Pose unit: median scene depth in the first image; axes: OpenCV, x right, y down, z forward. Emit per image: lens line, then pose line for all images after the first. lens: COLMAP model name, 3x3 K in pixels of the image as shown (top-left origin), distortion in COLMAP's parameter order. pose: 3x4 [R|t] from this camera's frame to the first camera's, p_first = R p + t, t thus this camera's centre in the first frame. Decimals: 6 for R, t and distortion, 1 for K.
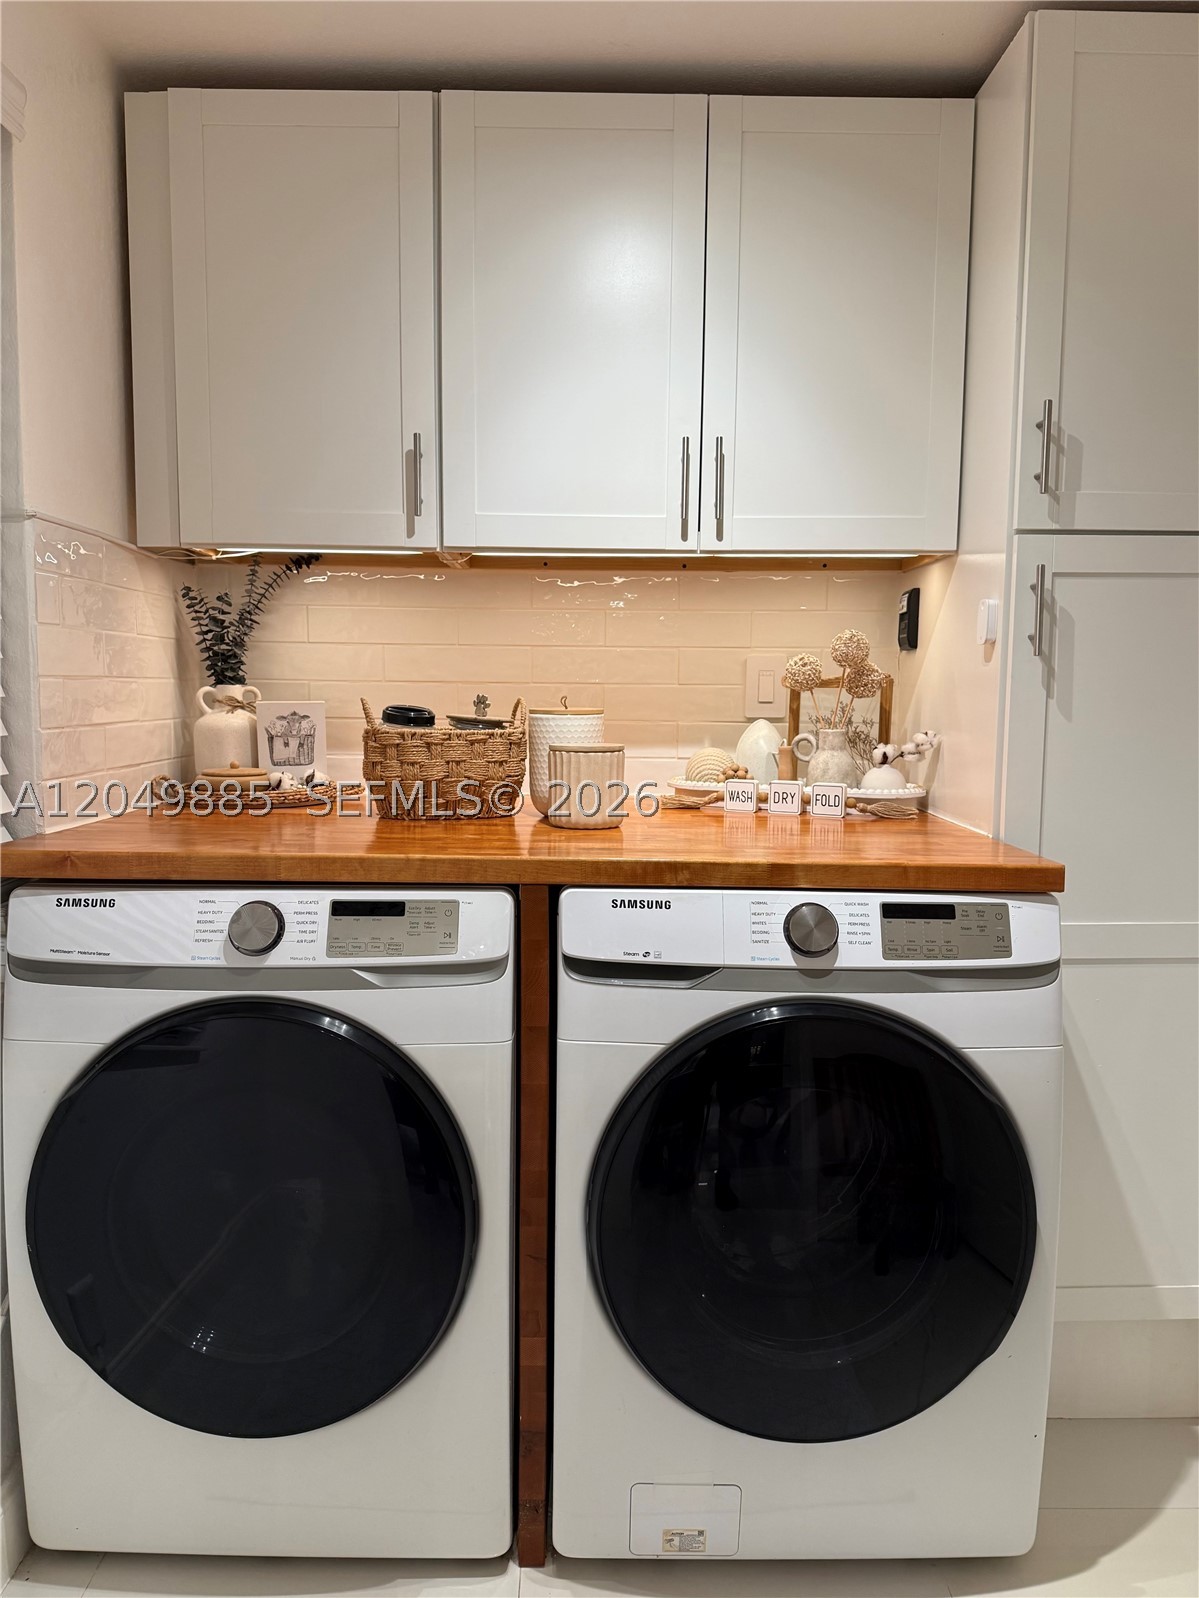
lens RADIAL K [[1133.8, 0, 595.5], [0, 1133.8, 809.2], [0, 0, 1]] dist [0.091710, -0.066828]
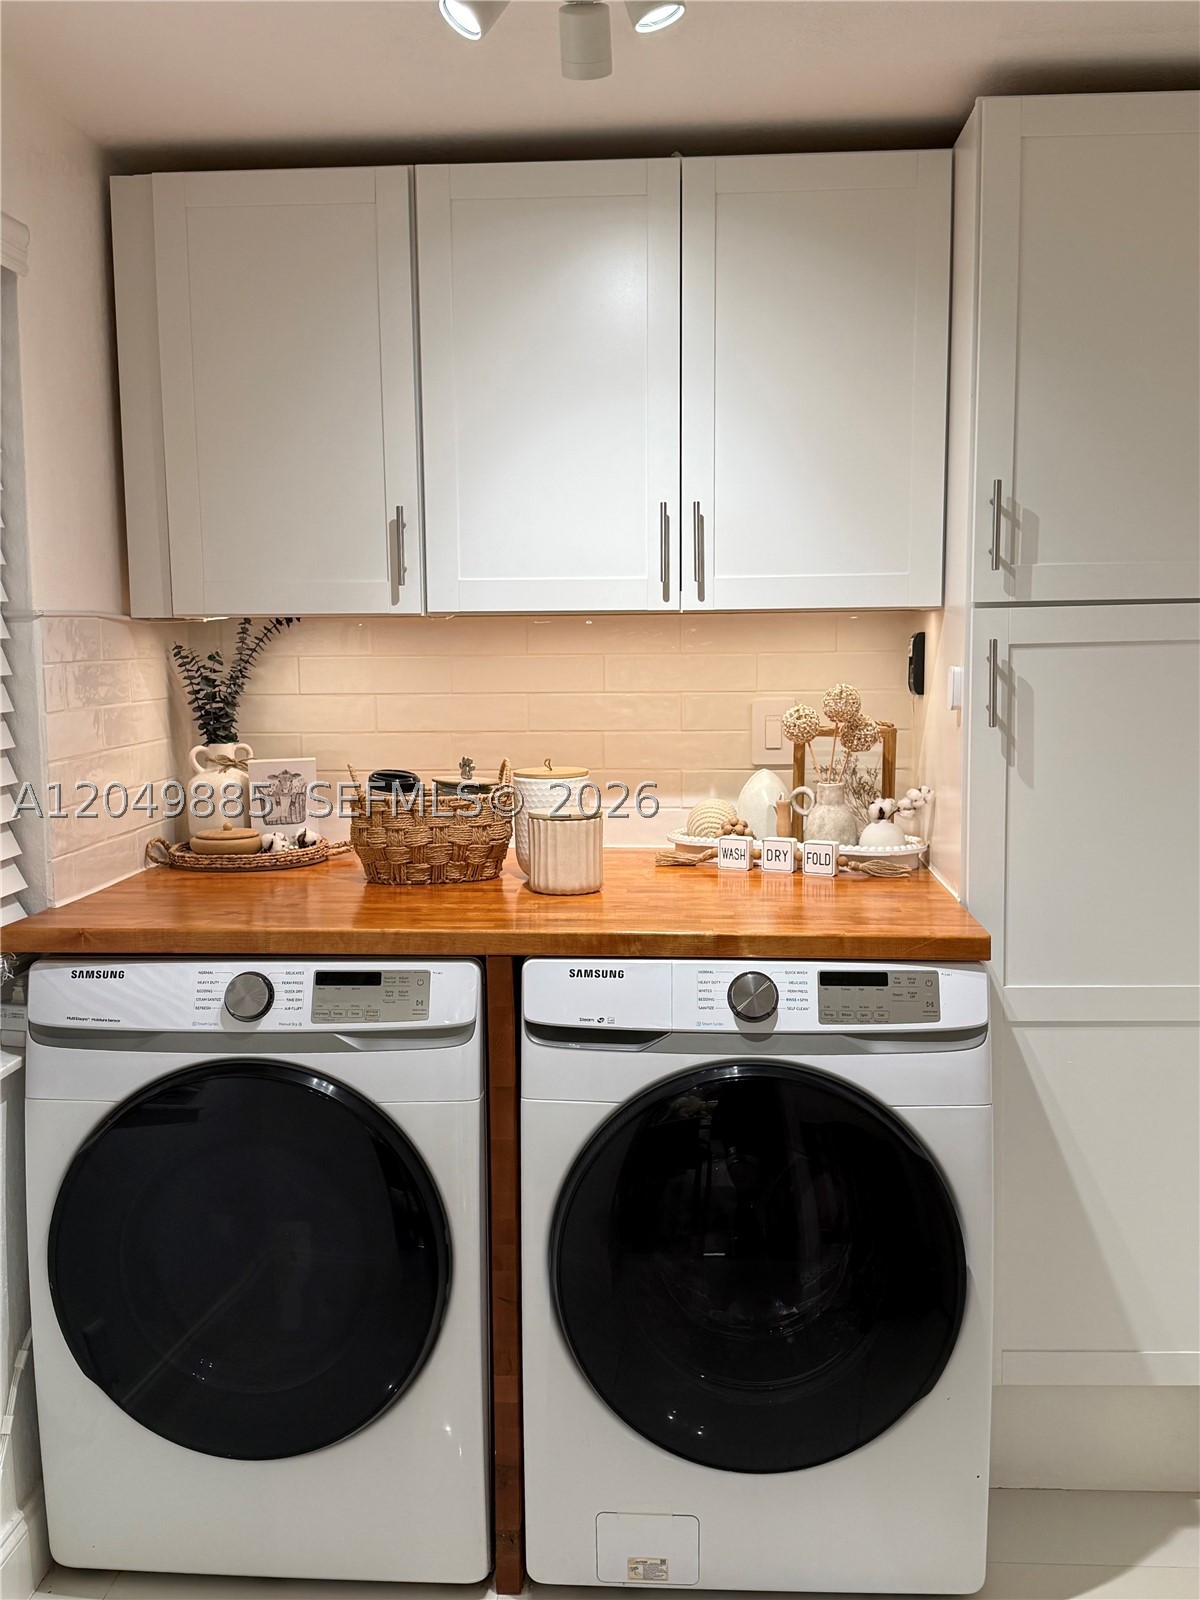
lens RADIAL K [[1586.1, 0, 600.0], [0, 1586.1, 800.0], [0, 0, 1]] dist [0.109946, -0.001545]
pose [[0.997085, -0.012124, -0.075324, 0.144790], [0.012348, 0.999921, 0.002520, -0.077644], [0.075287, -0.003443, 0.997156, -0.462908]]
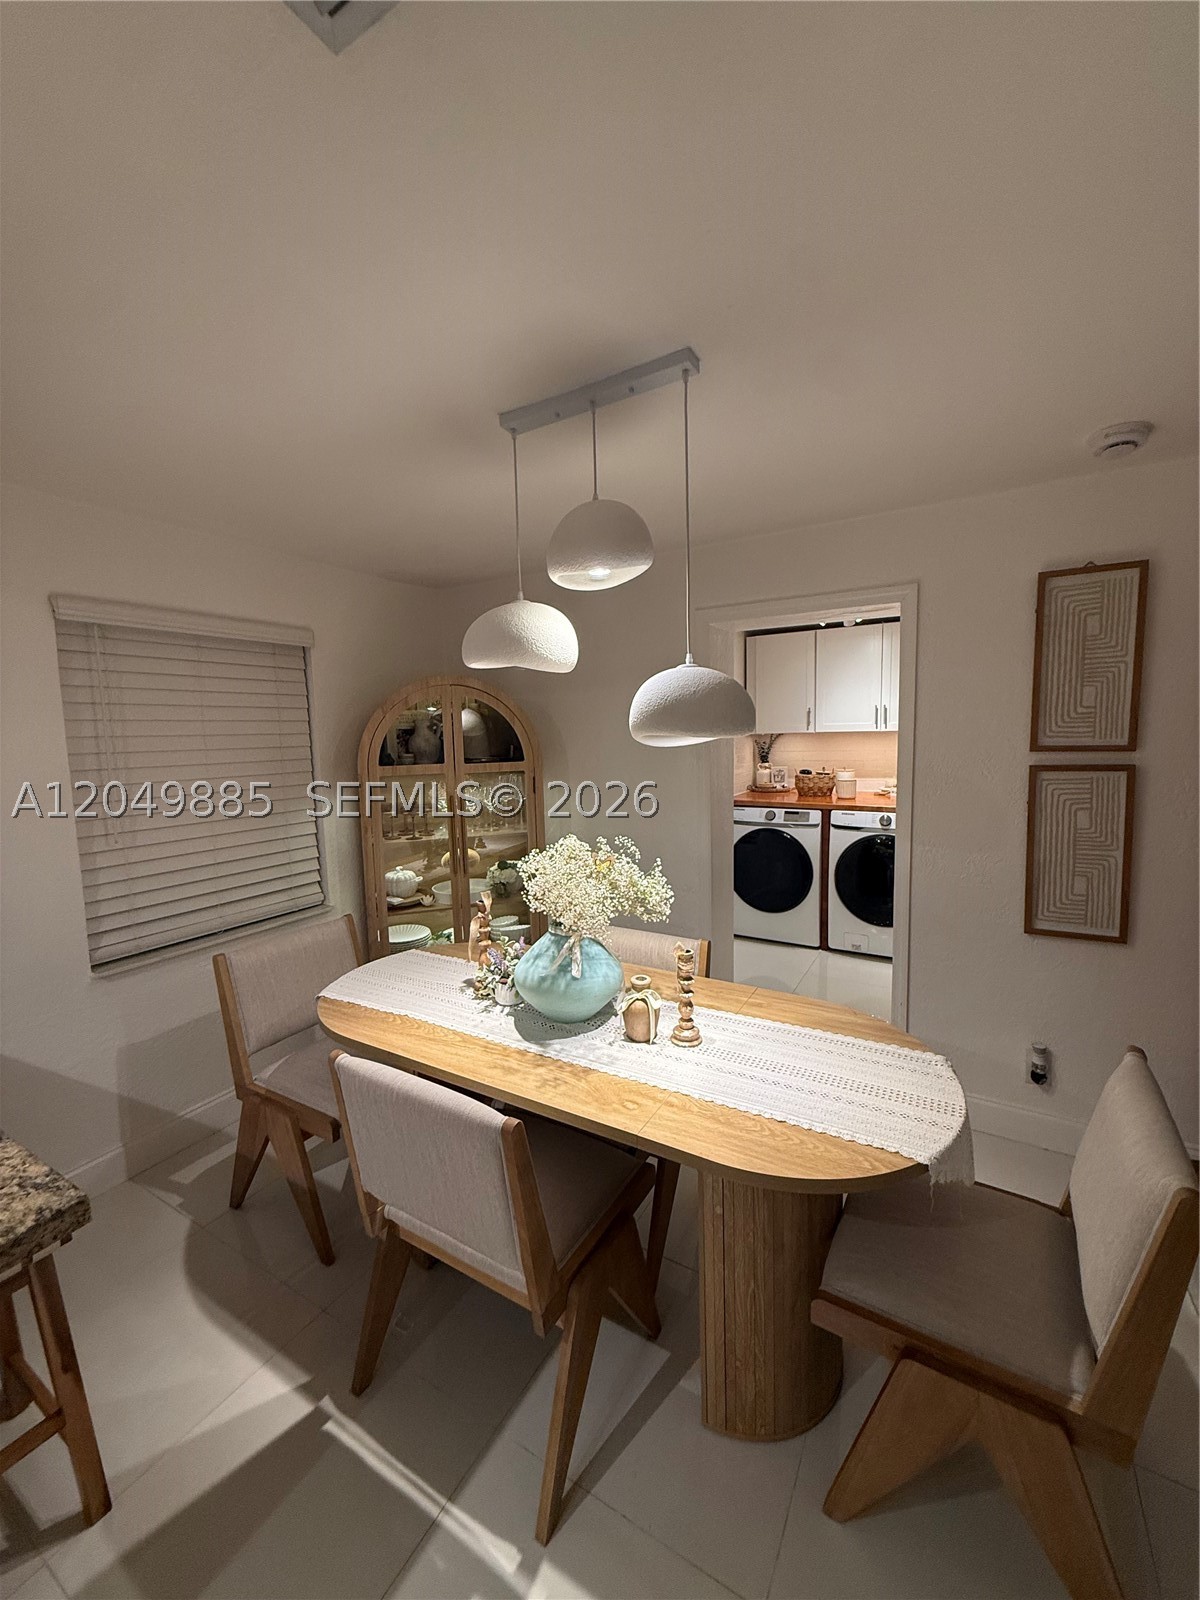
lens RADIAL K [[634.5, 0, 601.9], [0, 634.5, 796.8], [0, 0, 1]] dist [0.000657, 0.000272]
pose [[0.854017, 0.025092, -0.519639, 0.499862], [-0.022872, 0.999681, 0.010682, 0.004655], [0.519742, 0.002763, 0.854319, -1.701104]]
